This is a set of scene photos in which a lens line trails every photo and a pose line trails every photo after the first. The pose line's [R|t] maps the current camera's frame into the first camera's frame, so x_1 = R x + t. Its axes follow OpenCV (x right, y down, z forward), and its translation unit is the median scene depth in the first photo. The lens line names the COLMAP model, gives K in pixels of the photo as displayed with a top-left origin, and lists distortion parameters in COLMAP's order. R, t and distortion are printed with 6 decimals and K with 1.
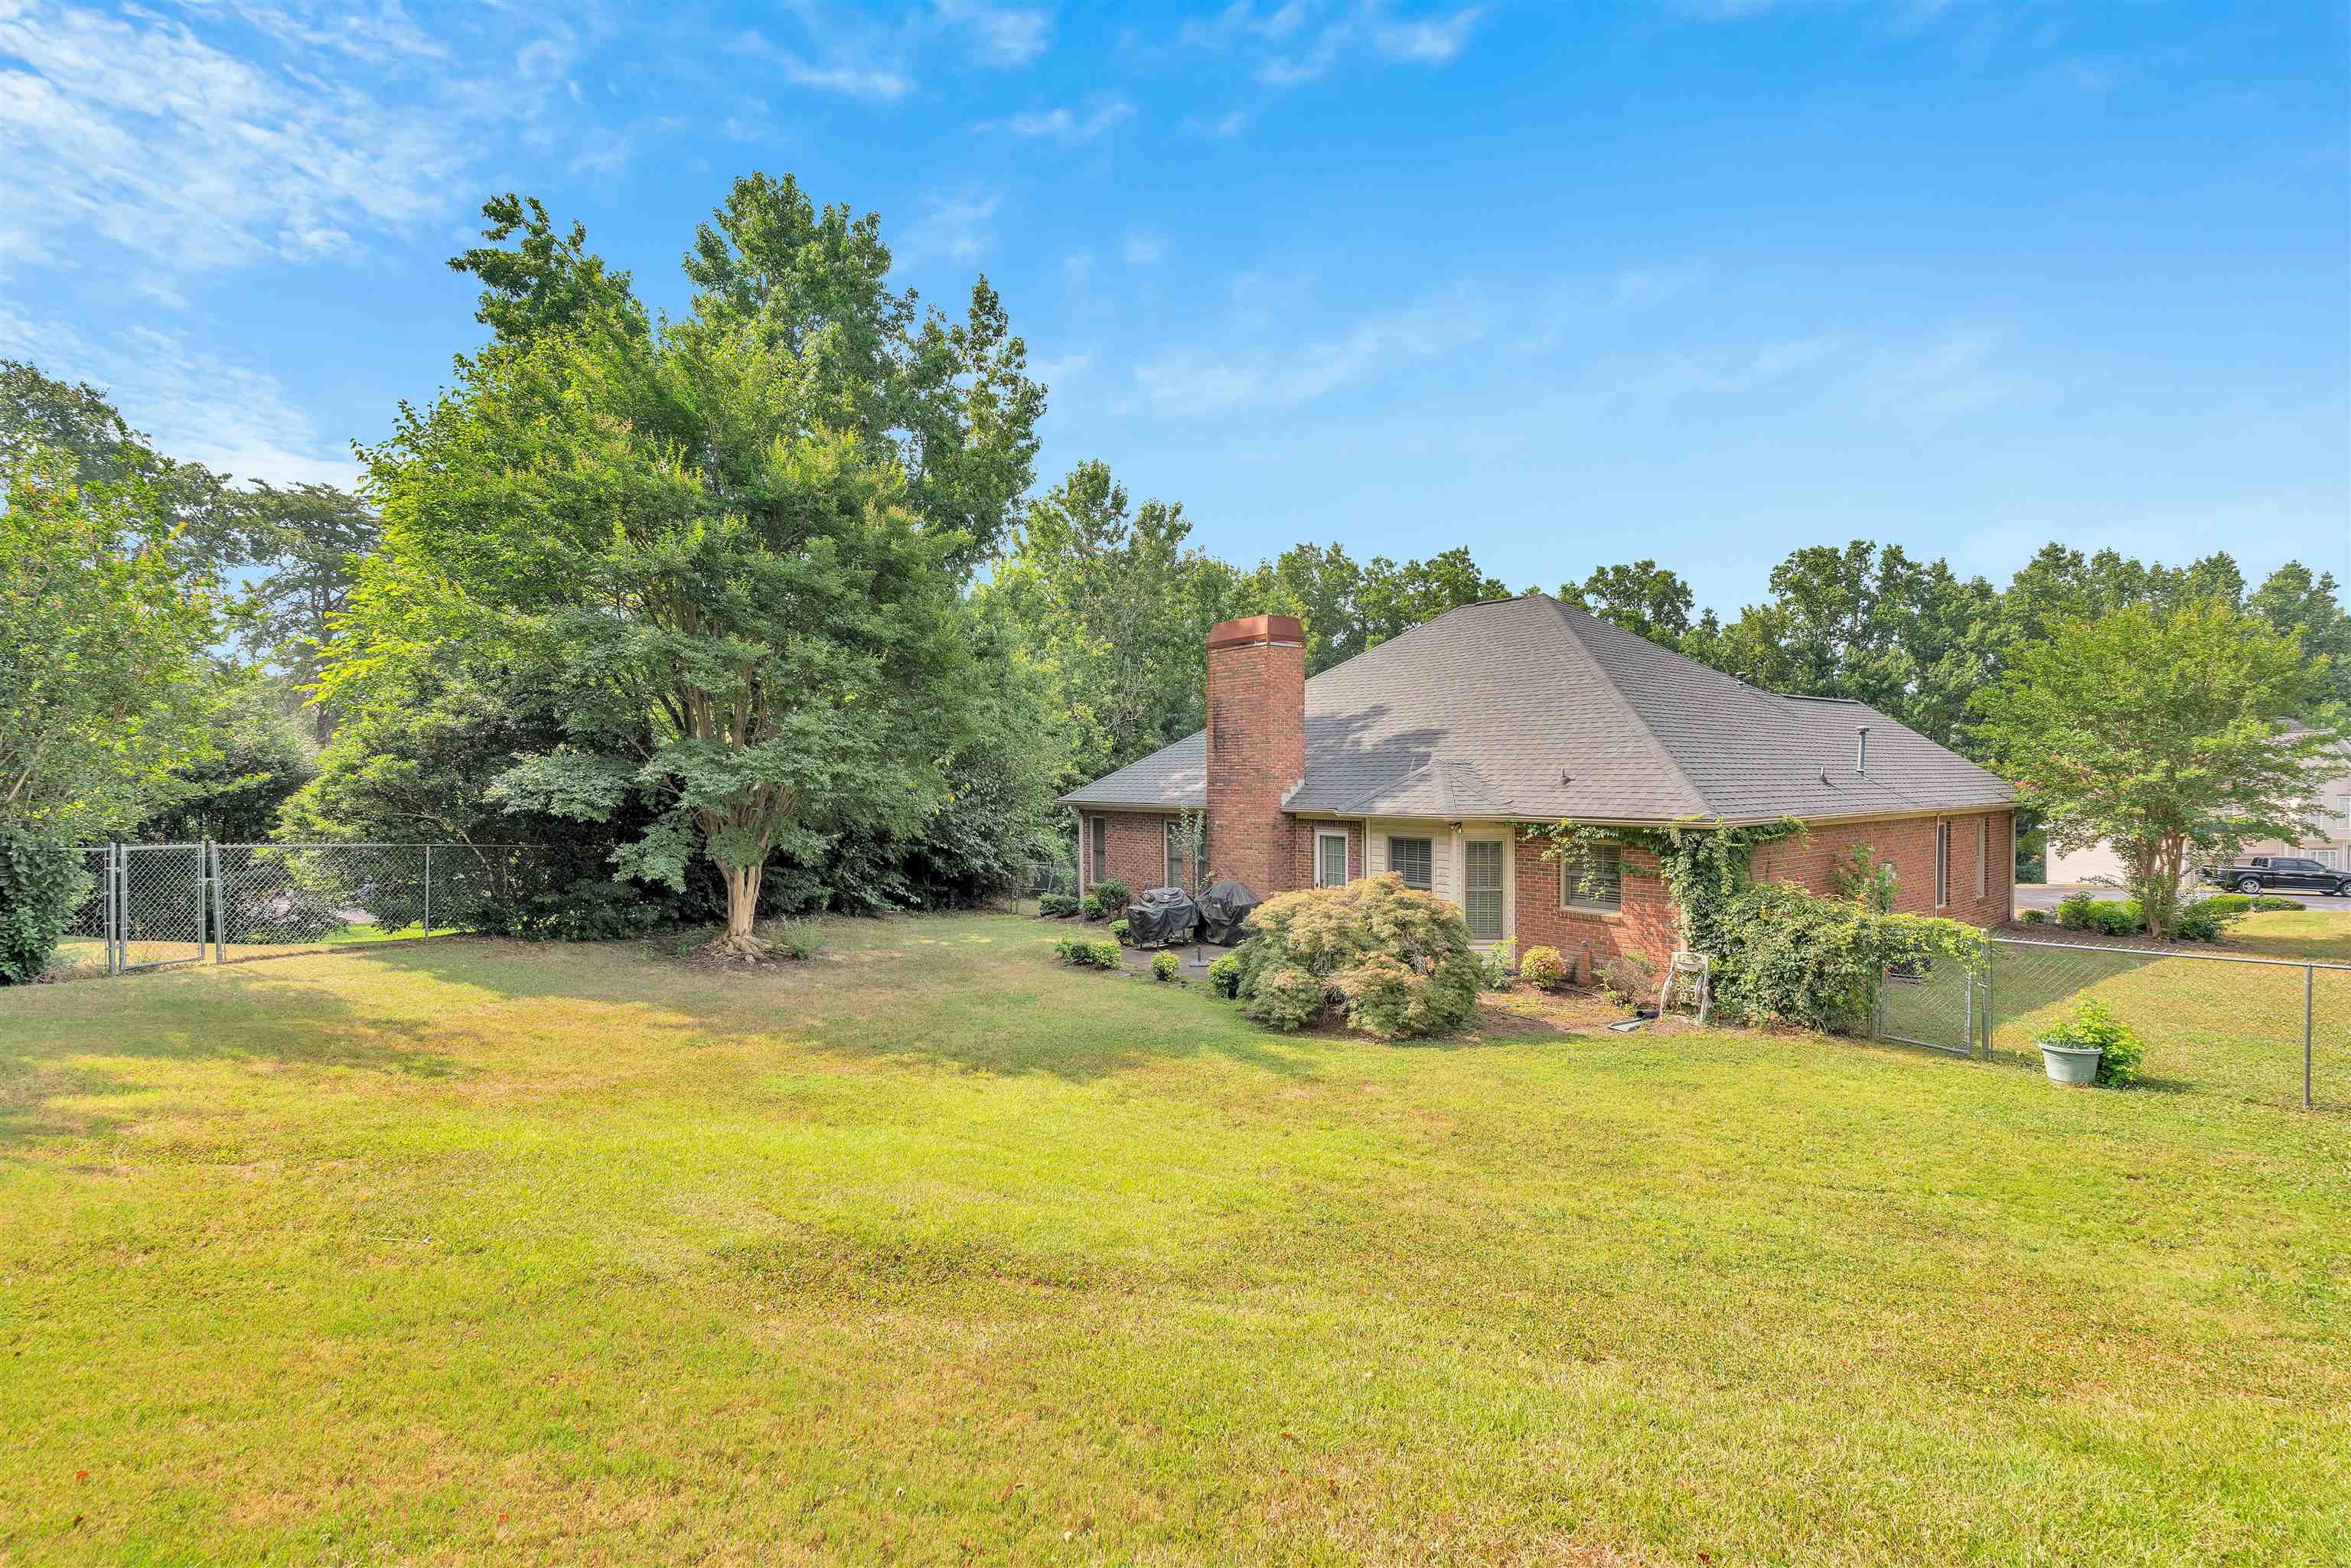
lens RADIAL K [[1066.1, 0, 1182.8], [0, 1066.1, 786.5], [0, 0, 1]] dist [-0.000169, -0.000002]
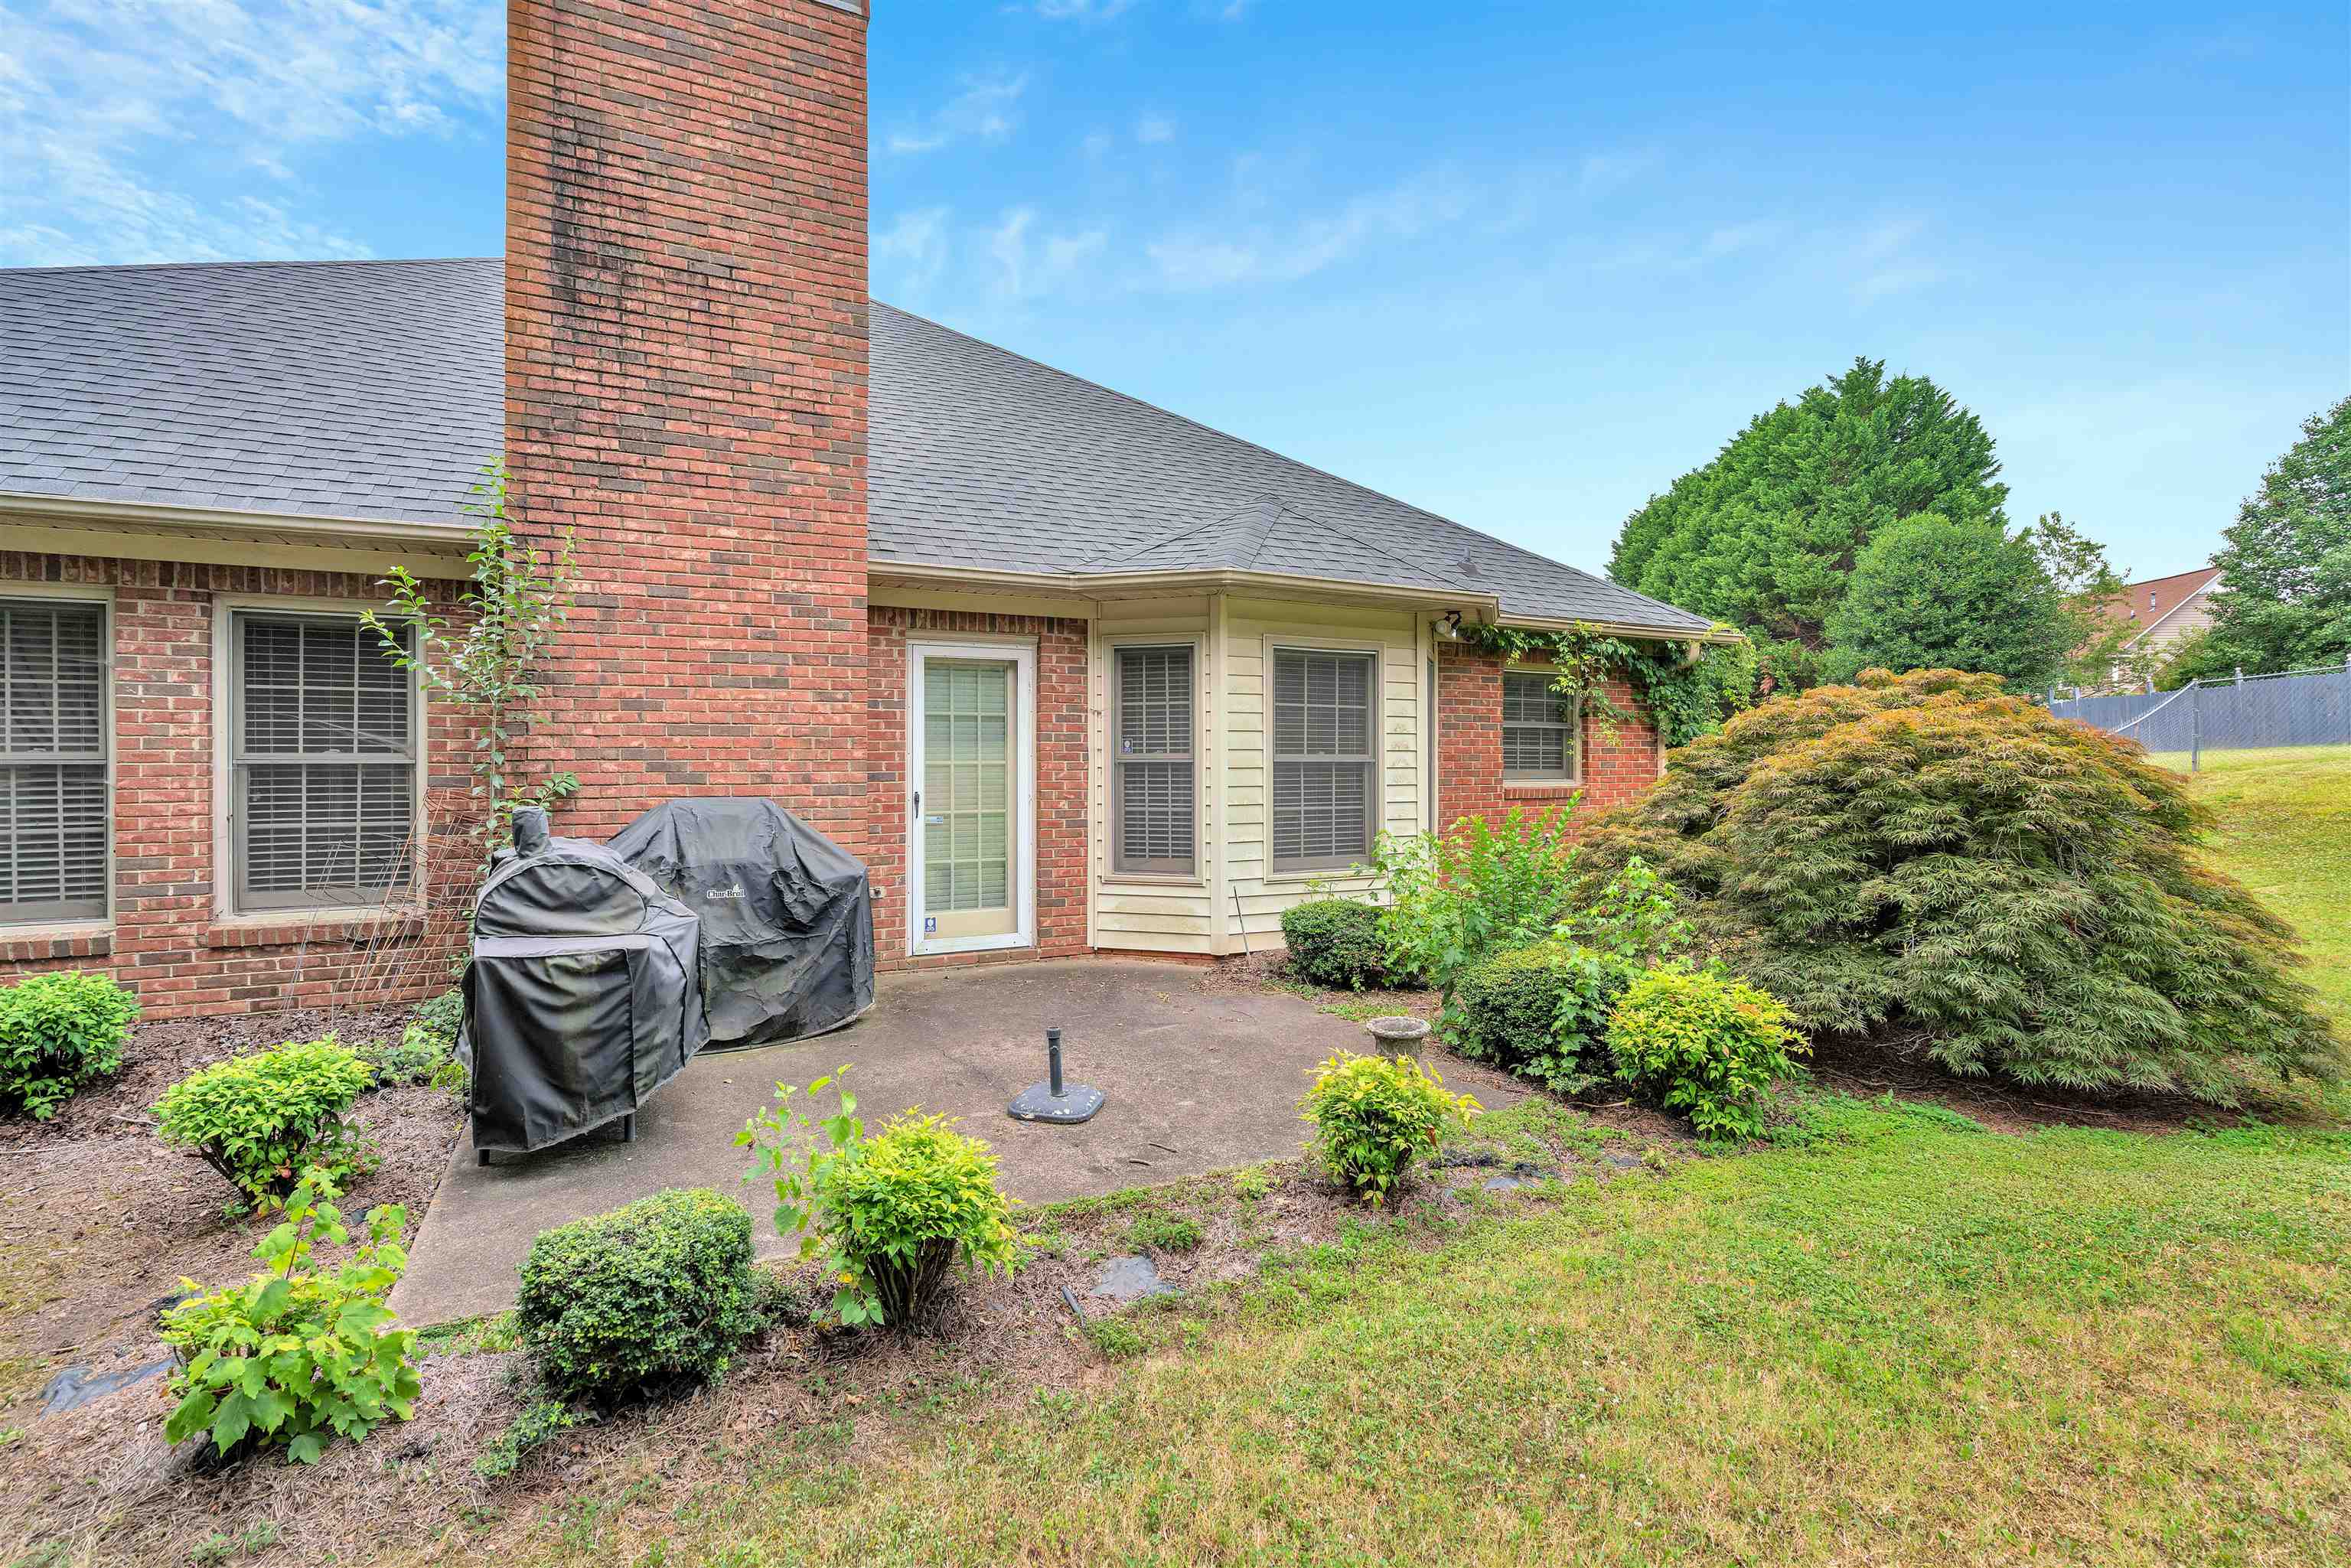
lens RADIAL K [[1064.9, 0, 1177.9], [0, 1064.9, 751.5], [0, 0, 1]] dist [-0.001271, -0.000181]
pose [[0.235139, 0.008713, 0.971923, -0.193006], [0.007636, 0.999912, -0.010812, 0.081432], [-0.971932, 0.009964, 0.235052, 0.831530]]
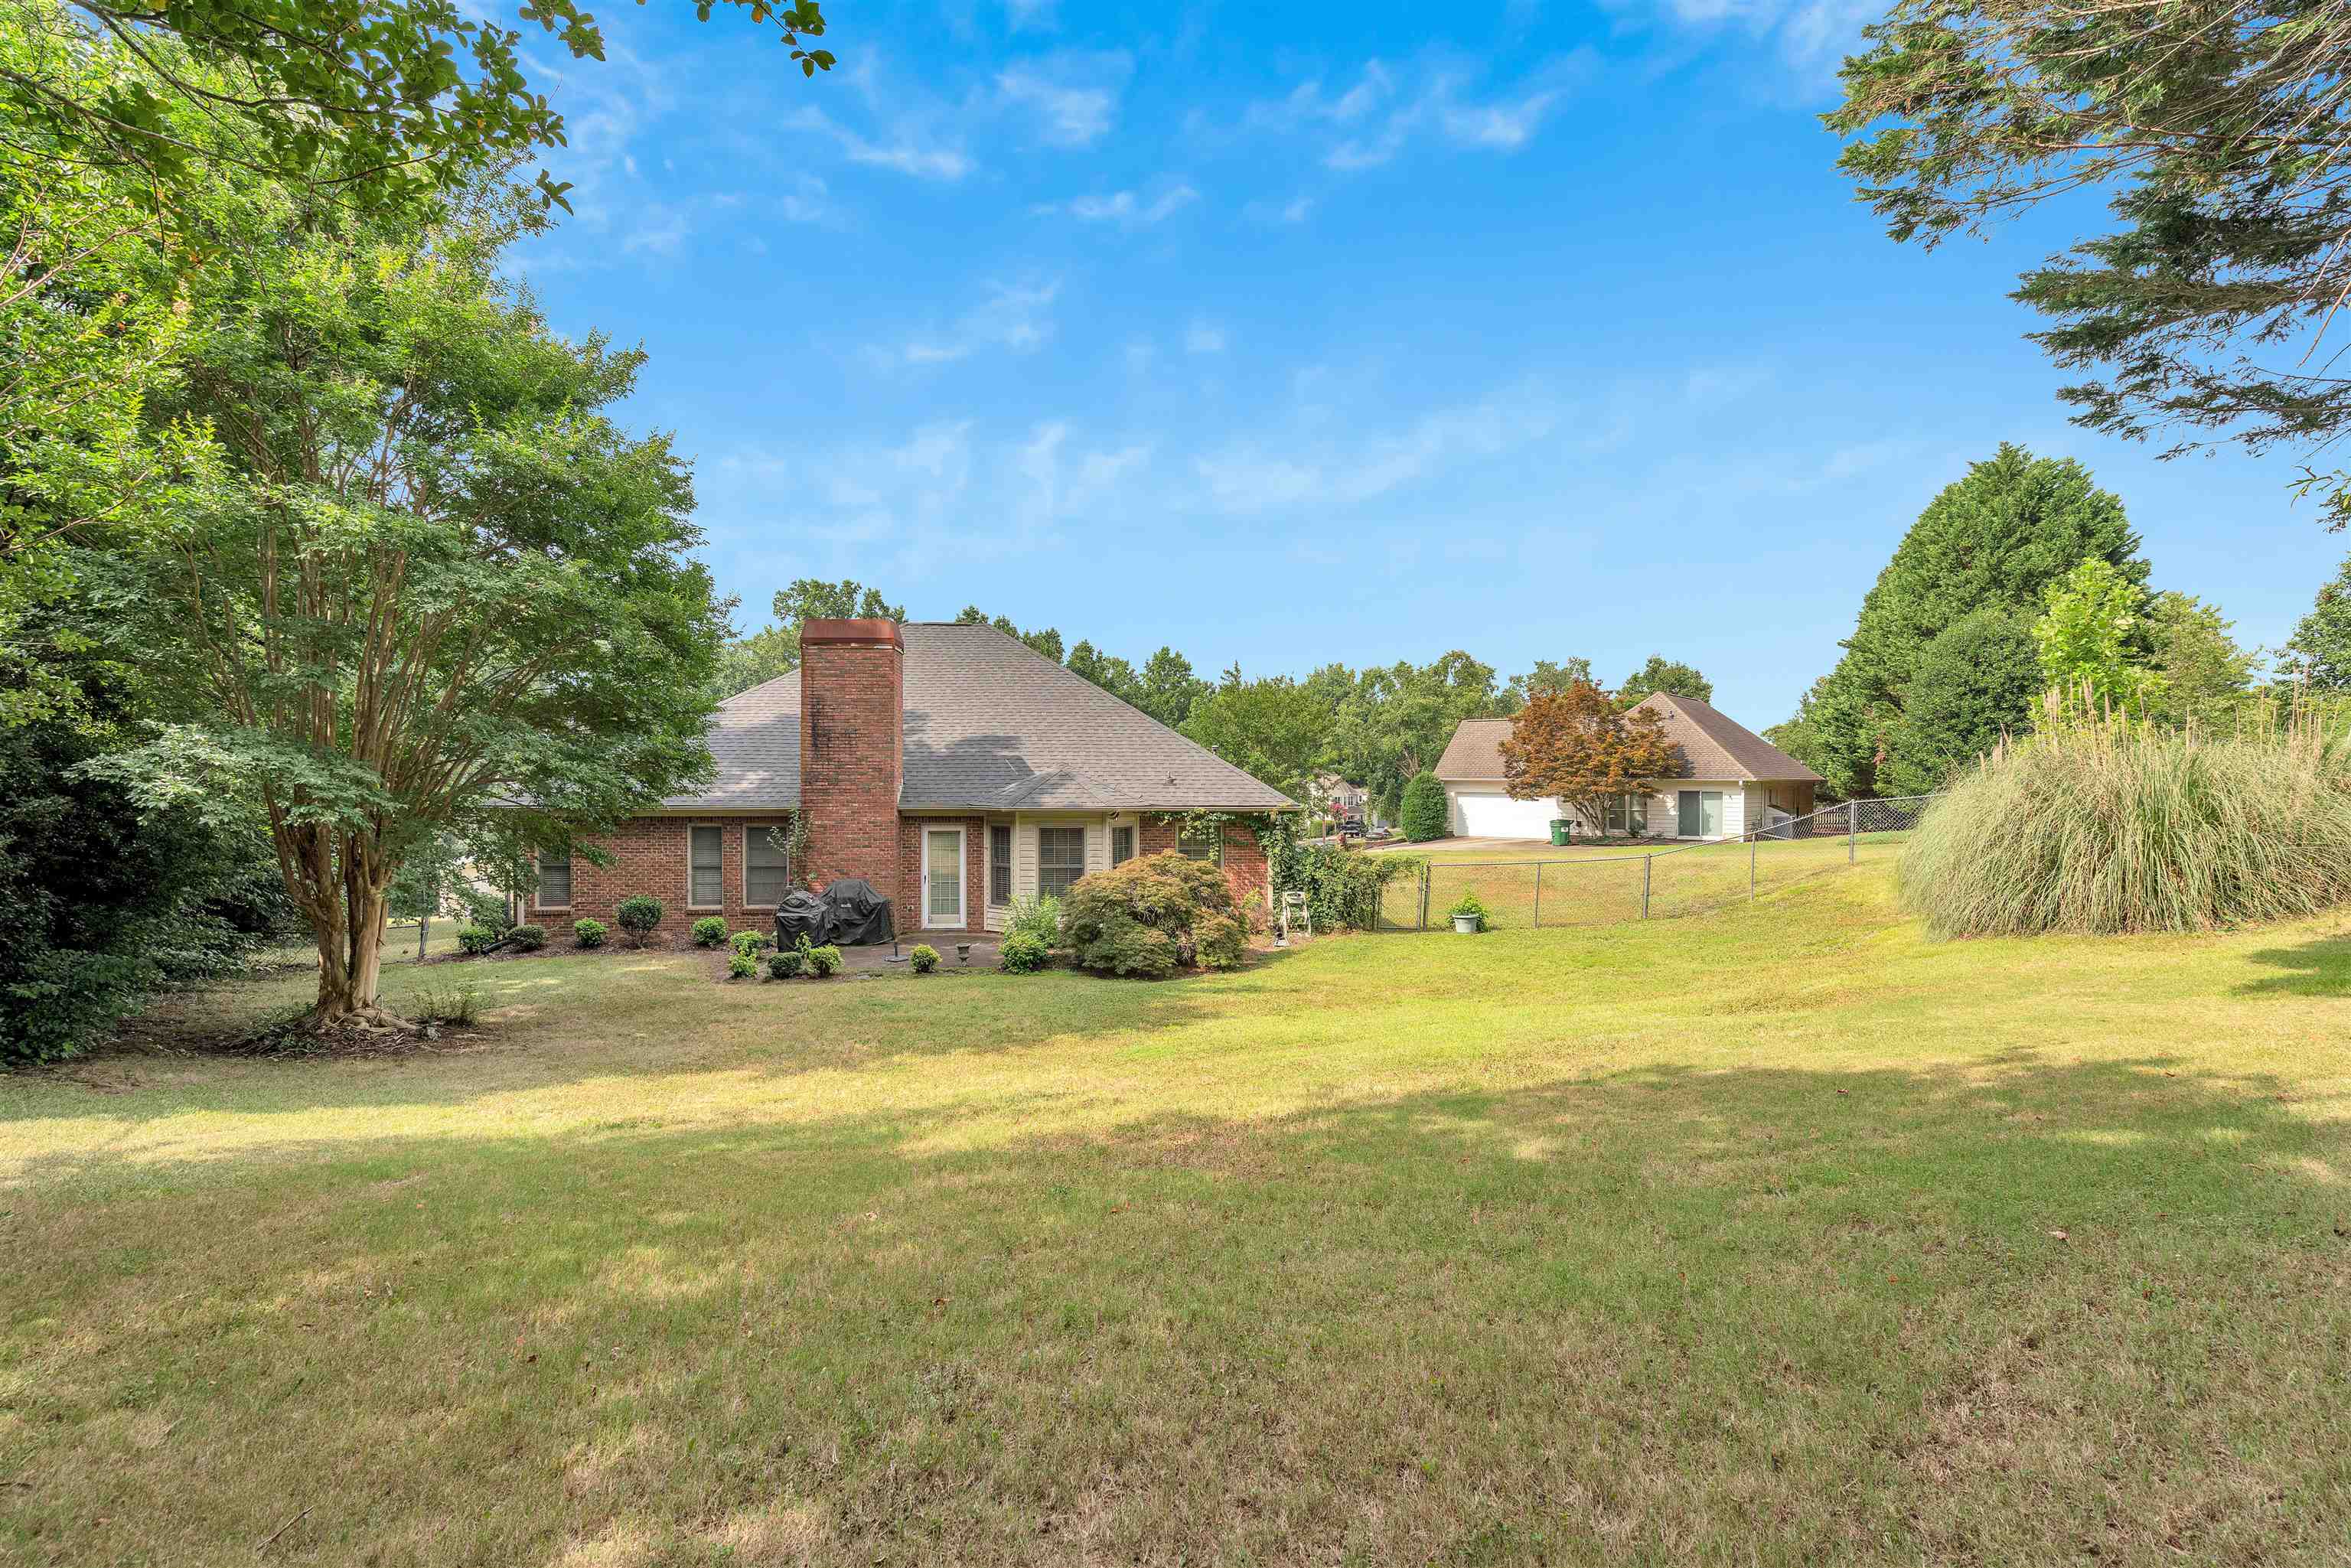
lens RADIAL K [[1066.1, 0, 1182.8], [0, 1066.1, 786.5], [0, 0, 1]] dist [-0.000169, -0.000002]
pose [[0.581963, 0.000101, 0.813215, -0.593707], [0.005943, 0.999973, -0.004378, 0.007336], [-0.813193, 0.007381, 0.581947, 0.163658]]
